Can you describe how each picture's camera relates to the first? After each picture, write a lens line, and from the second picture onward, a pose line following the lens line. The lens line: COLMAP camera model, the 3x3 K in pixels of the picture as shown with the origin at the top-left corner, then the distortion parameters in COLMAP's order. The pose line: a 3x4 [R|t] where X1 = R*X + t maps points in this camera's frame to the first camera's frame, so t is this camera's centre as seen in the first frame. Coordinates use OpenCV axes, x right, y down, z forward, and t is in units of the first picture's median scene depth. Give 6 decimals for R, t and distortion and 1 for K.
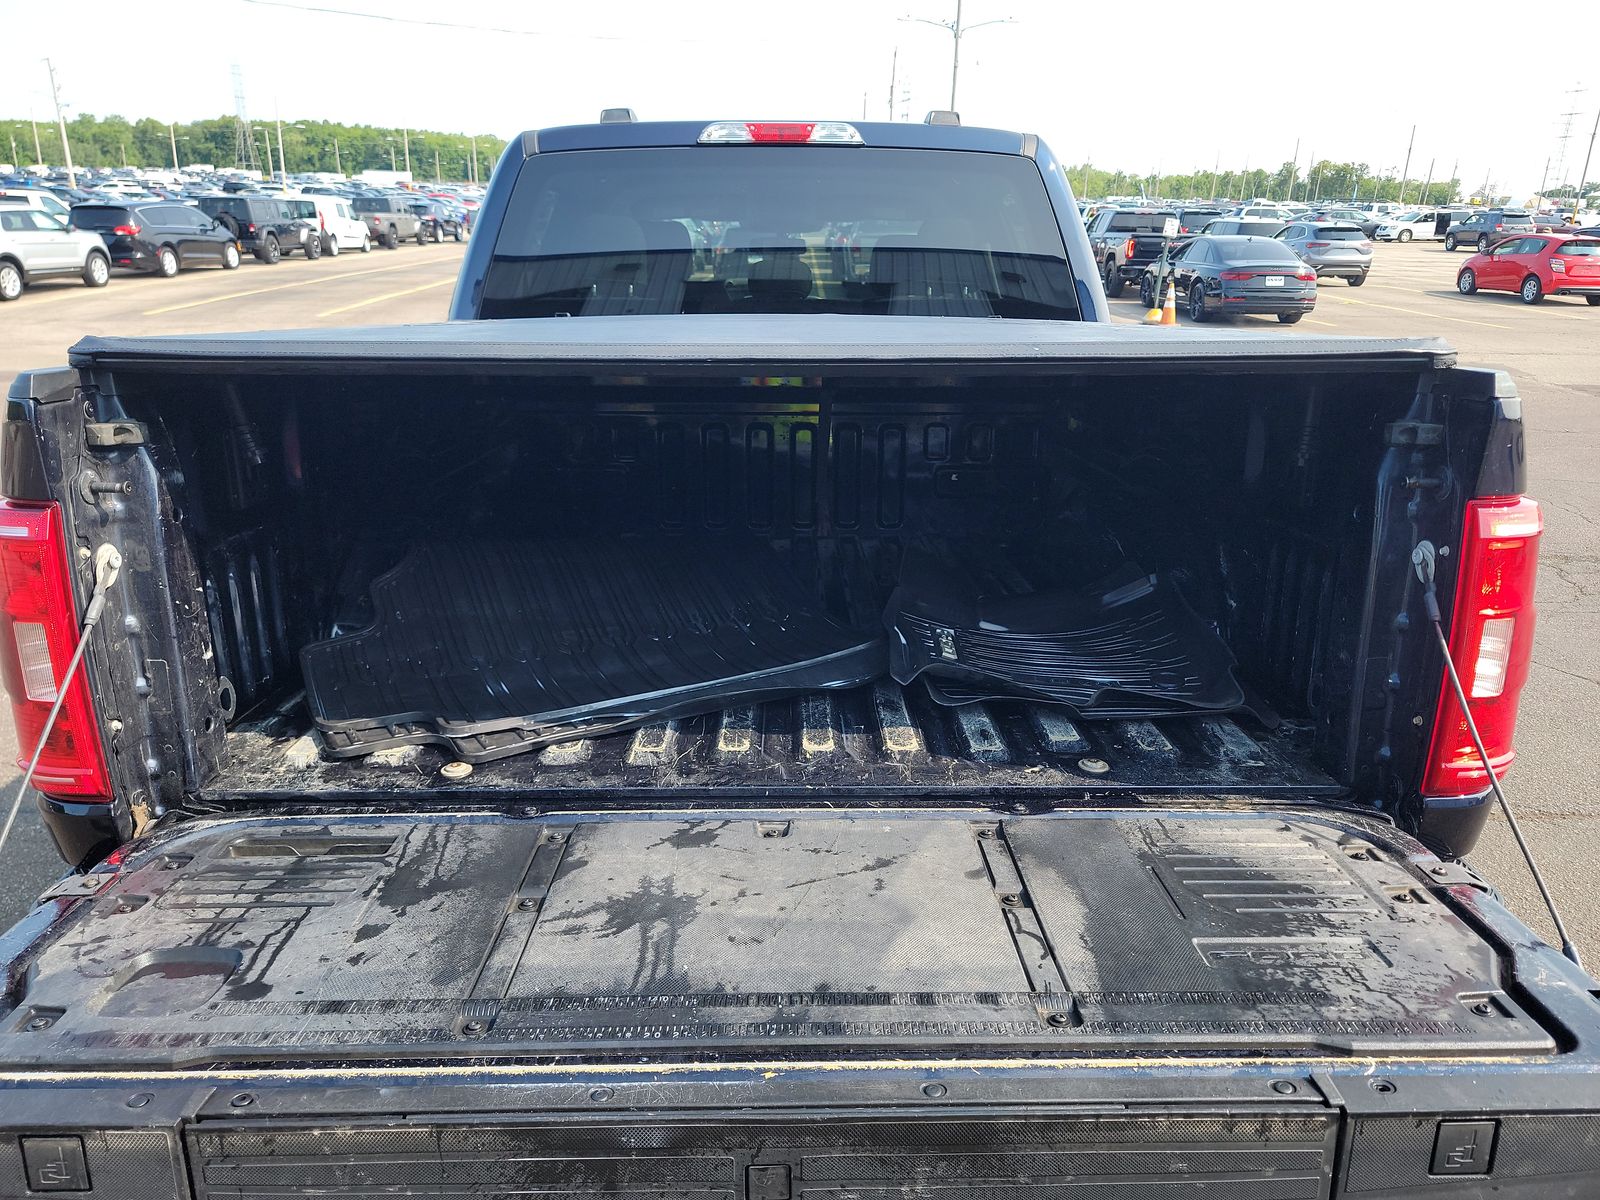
lens RADIAL K [[1124.5, 0, 806.6], [0, 1124.5, 600.1], [0, 0, 1]] dist [0.043211, -0.047730]
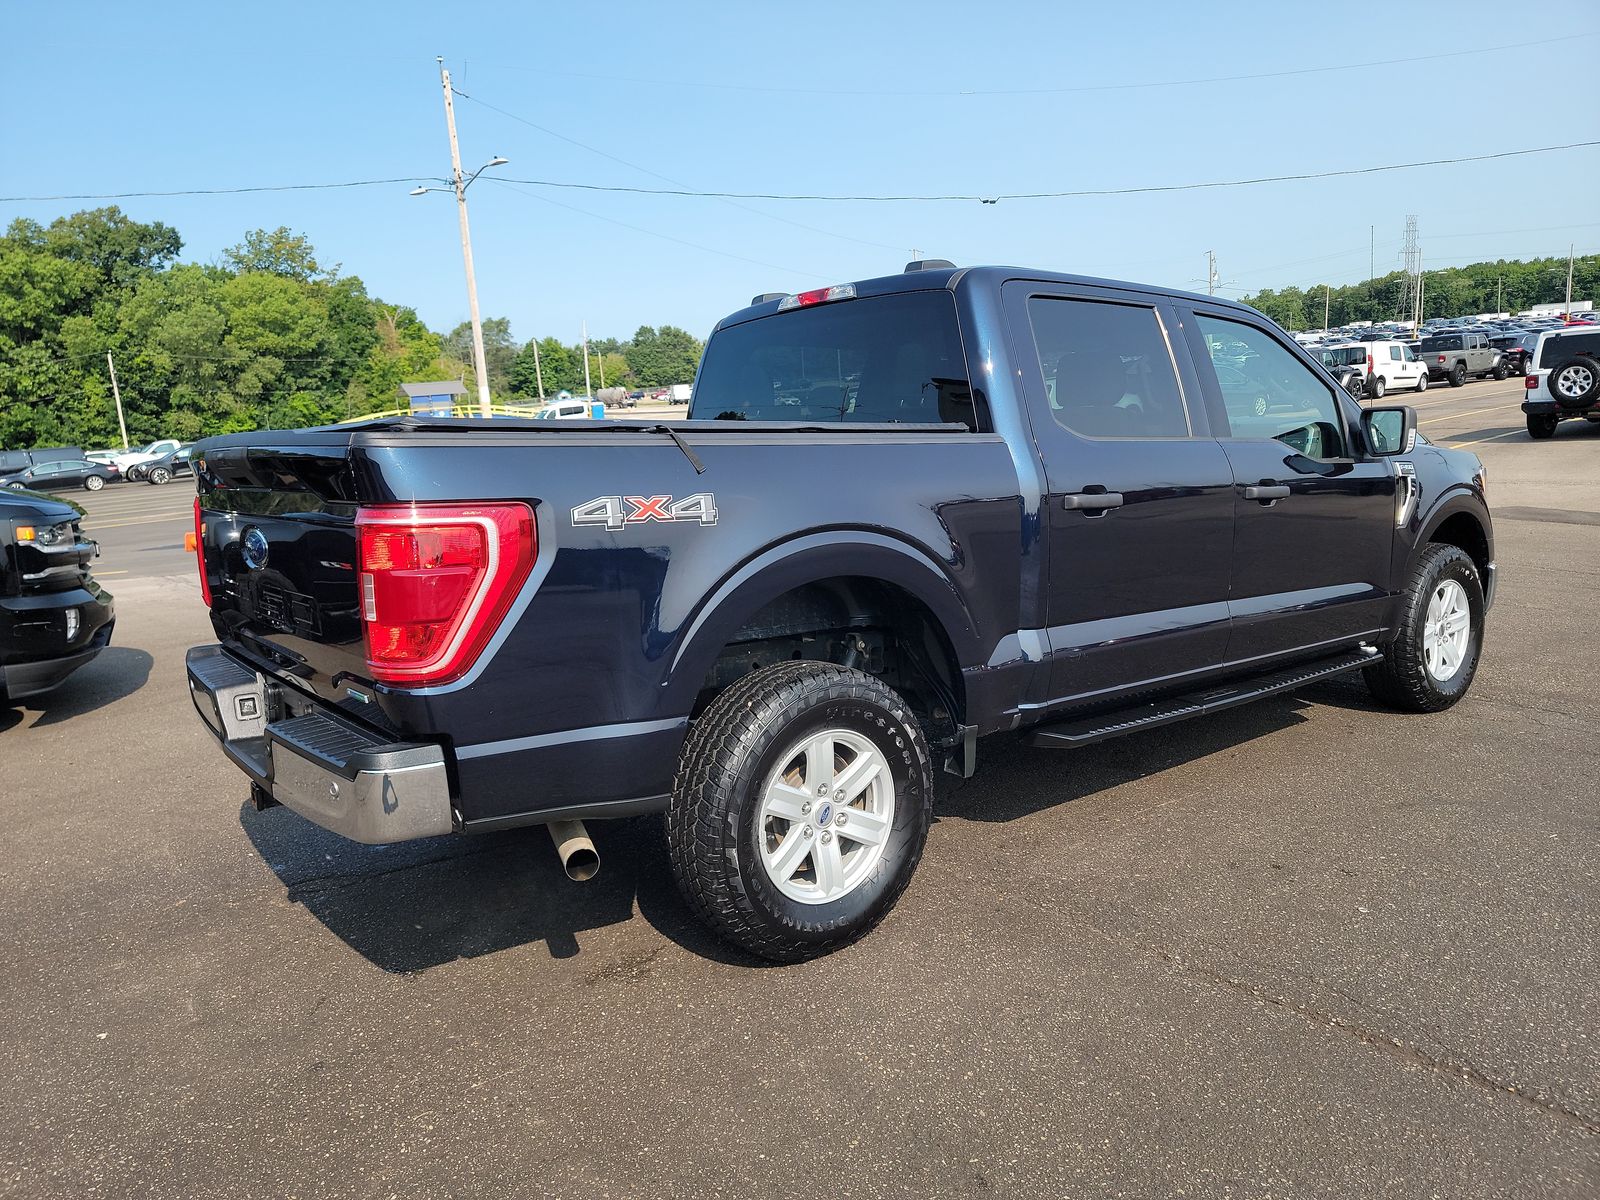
lens RADIAL K [[1124.5, 0, 796.3], [0, 1124.5, 606.3], [0, 0, 1]] dist [0.043211, -0.047730]
pose [[0.579039, 0.085148, -0.810841, 0.125440], [-0.181032, 0.983132, -0.026038, -0.000456], [0.794947, 0.161865, 0.584687, 0.027300]]
